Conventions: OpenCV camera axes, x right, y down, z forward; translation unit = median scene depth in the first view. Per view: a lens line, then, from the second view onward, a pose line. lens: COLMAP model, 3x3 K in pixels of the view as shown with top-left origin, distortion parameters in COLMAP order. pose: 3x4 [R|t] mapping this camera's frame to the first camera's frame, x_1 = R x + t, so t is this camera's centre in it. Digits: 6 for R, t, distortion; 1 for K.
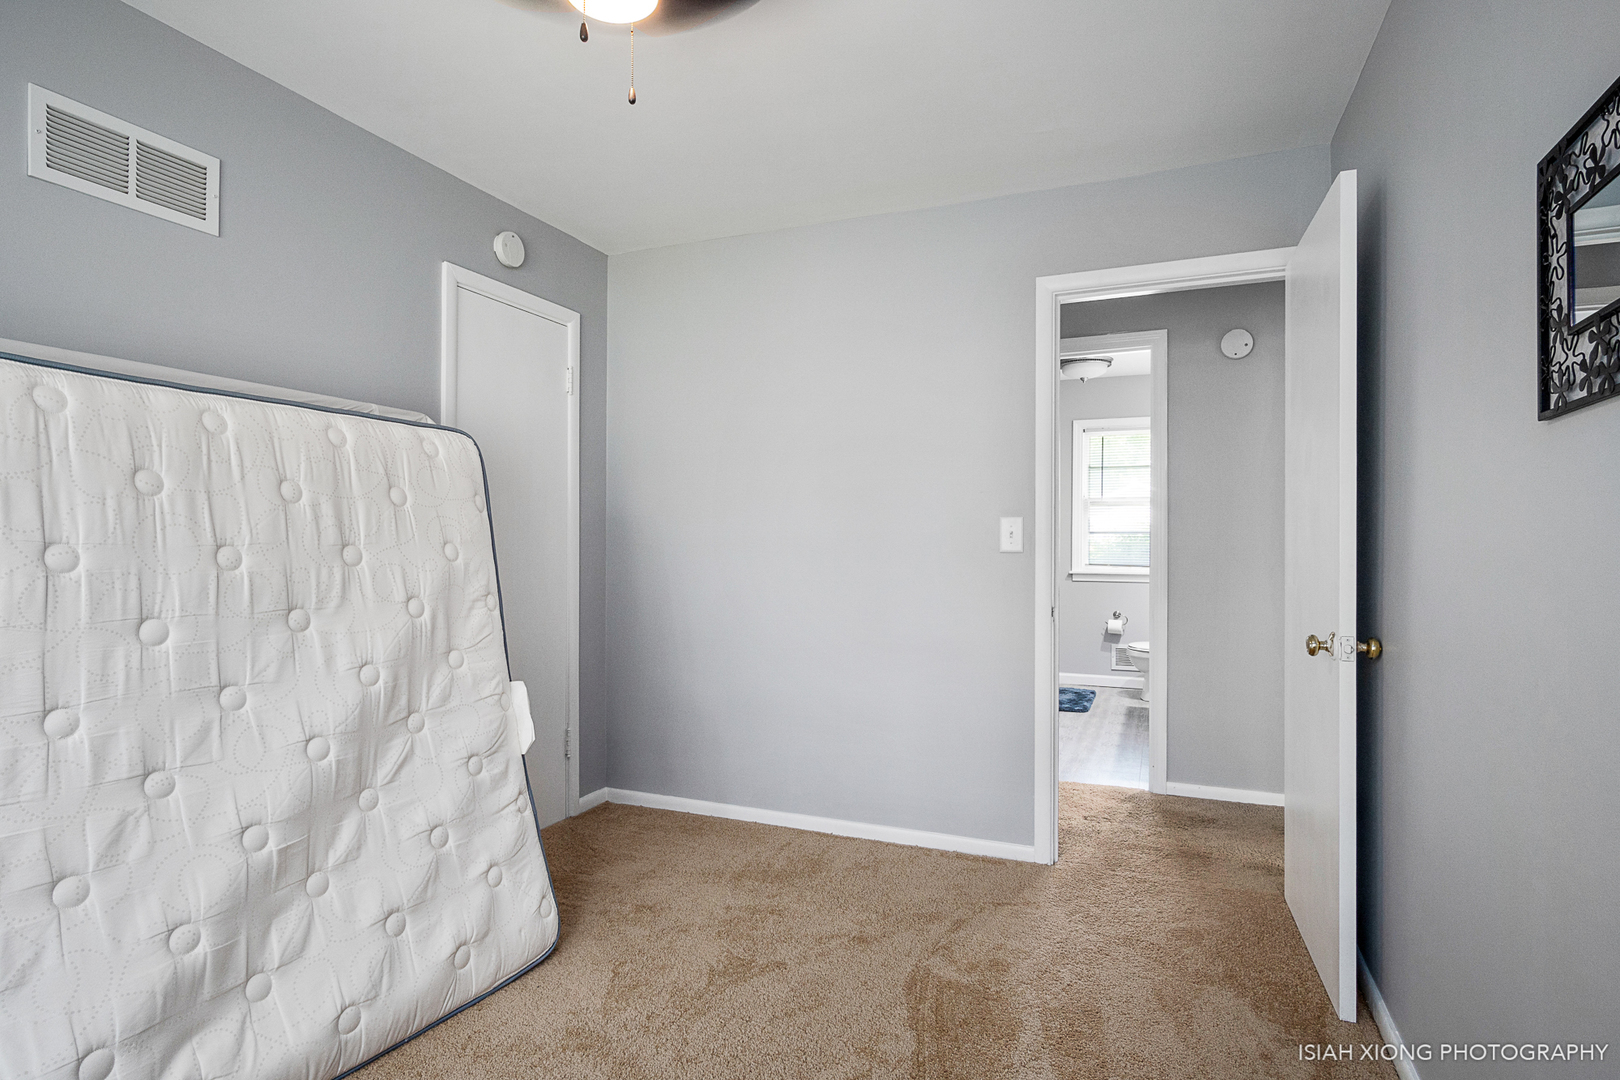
lens RADIAL K [[861.2, 0, 809.1], [0, 861.2, 541.4], [0, 0, 1]] dist [-0.001304, -0.000124]
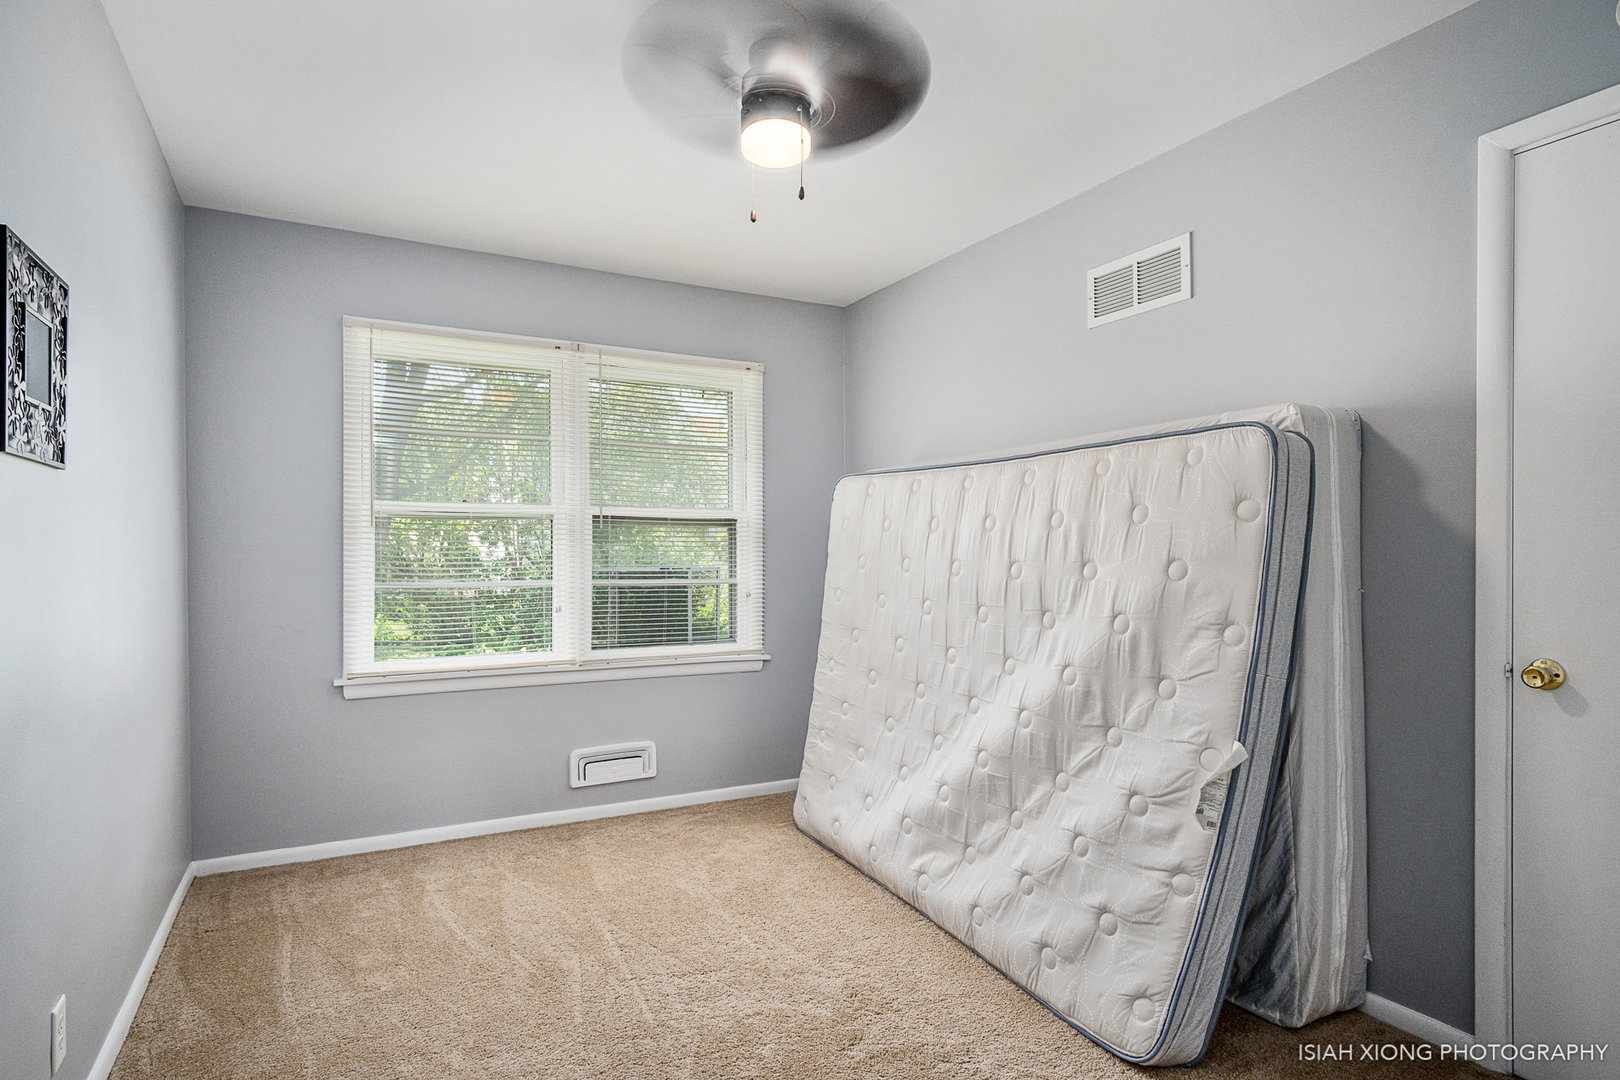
lens RADIAL K [[861.2, 0, 808.7], [0, 861.2, 551.5], [0, 0, 1]] dist [-0.001304, -0.000124]
pose [[-0.611442, -0.006536, -0.791263, 0.544105], [0.001521, 0.999954, -0.009436, 0.000434], [0.791288, -0.006973, -0.611404, 1.275990]]
